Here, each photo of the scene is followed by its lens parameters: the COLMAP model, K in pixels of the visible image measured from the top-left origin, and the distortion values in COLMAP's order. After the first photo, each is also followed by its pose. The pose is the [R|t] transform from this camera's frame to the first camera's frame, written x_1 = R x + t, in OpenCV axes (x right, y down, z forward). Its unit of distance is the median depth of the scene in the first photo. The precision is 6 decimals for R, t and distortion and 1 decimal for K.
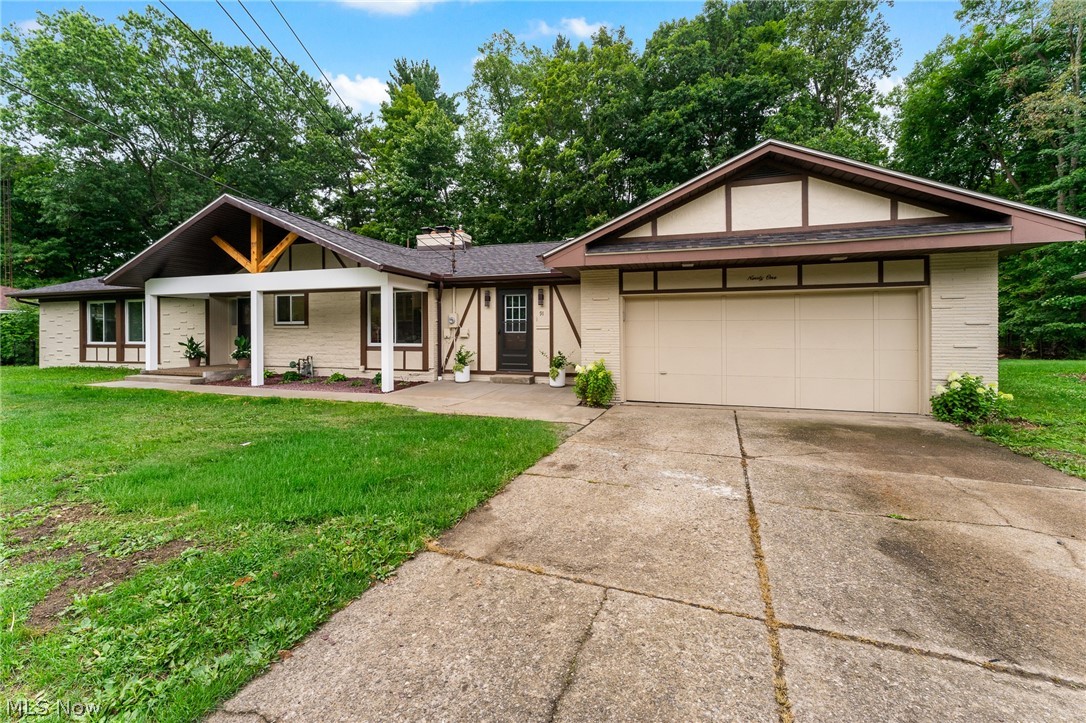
lens RADIAL K [[457.6, 0, 592.8], [0, 457.6, 328.3], [0, 0, 1]] dist [0.001667, 0.000237]
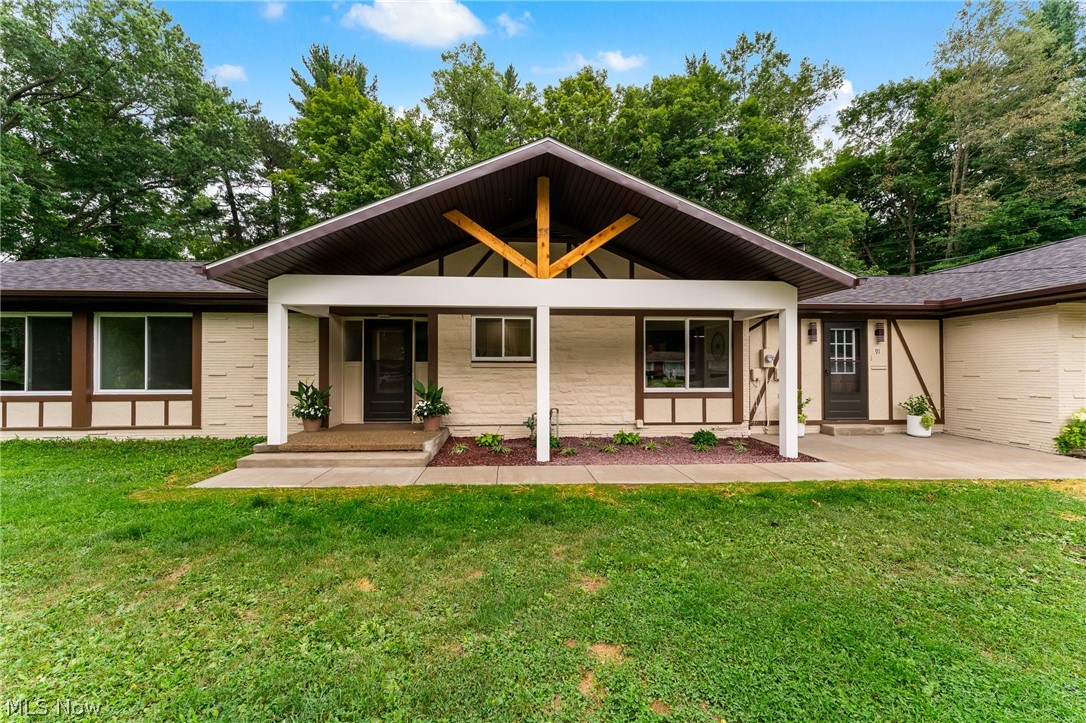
lens RADIAL K [[408.8, 0, 525.3], [0, 408.8, 362.6], [0, 0, 1]] dist [0.000797, -0.000011]
pose [[0.934532, 0.008063, 0.355787, -0.952743], [-0.004490, 0.999931, -0.010869, 0.000024], [-0.355850, 0.008560, 0.934504, 0.492994]]
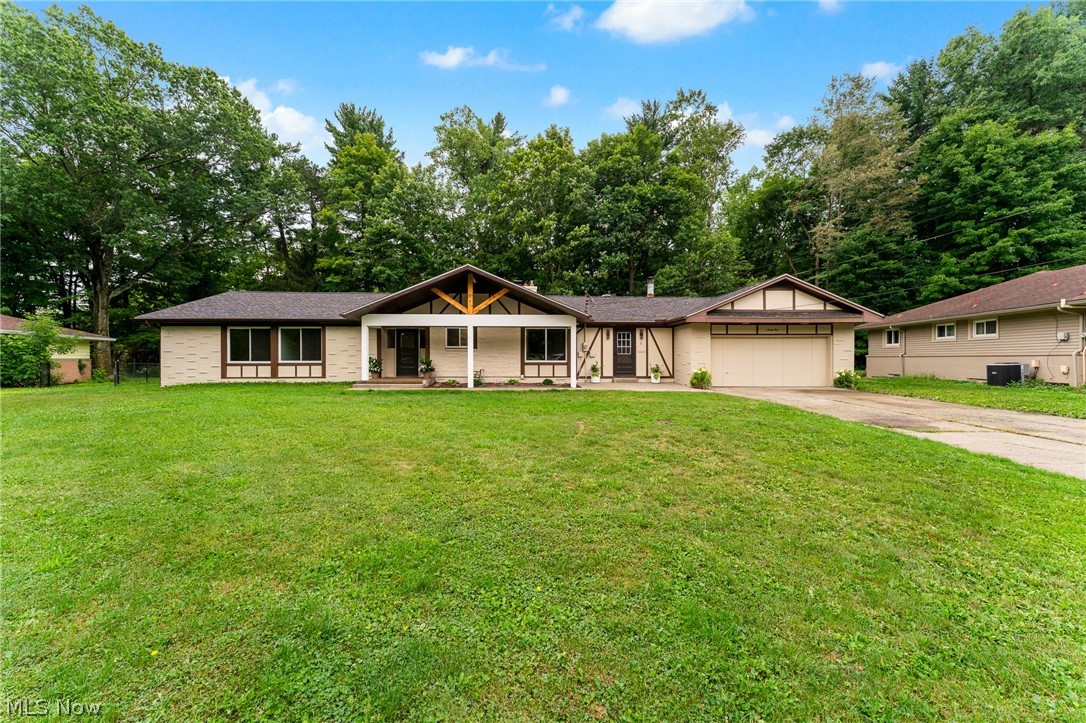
lens RADIAL K [[461.2, 0, 544.9], [0, 461.2, 355.4], [0, 0, 1]] dist [0.000009, -0.000474]
pose [[0.938472, 0.003909, 0.345332, -1.033208], [-0.004232, 0.999991, 0.000183, 0.015017], [-0.345328, -0.001633, 0.938481, -0.533100]]
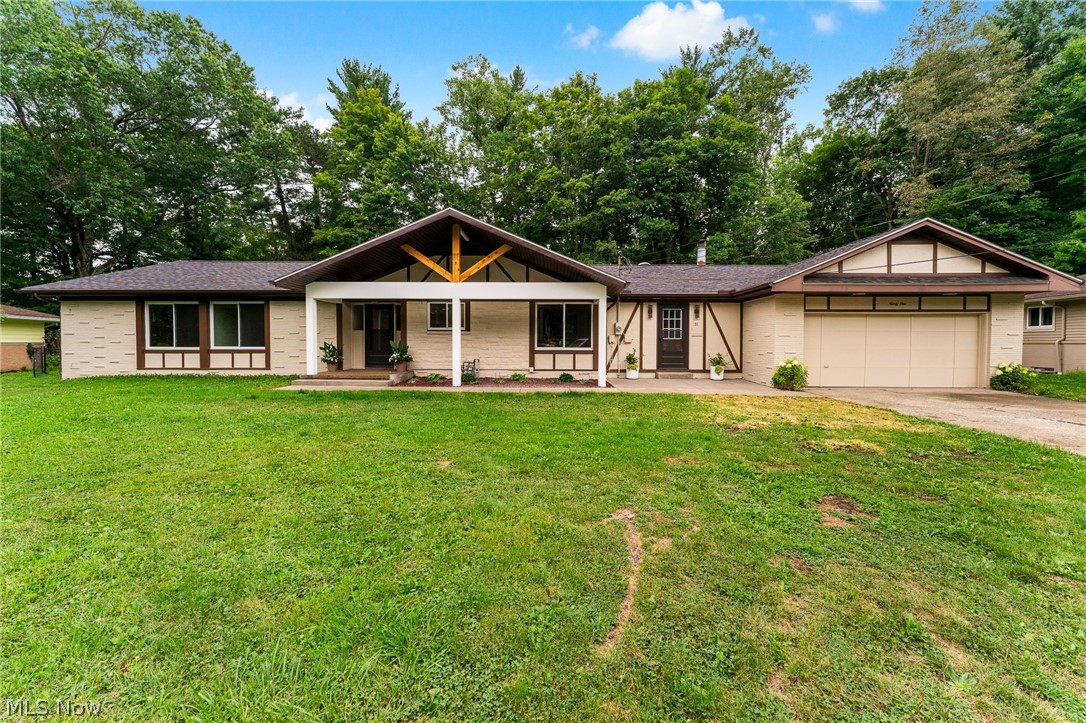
lens RADIAL K [[432.4, 0, 547.3], [0, 432.4, 349.3], [0, 0, 1]] dist [0.000349, 0.000051]
pose [[0.957390, 0.000021, 0.288799, -0.824121], [-0.007055, 0.999703, 0.023315, 0.012409], [-0.288712, -0.024359, 0.957106, -0.045324]]
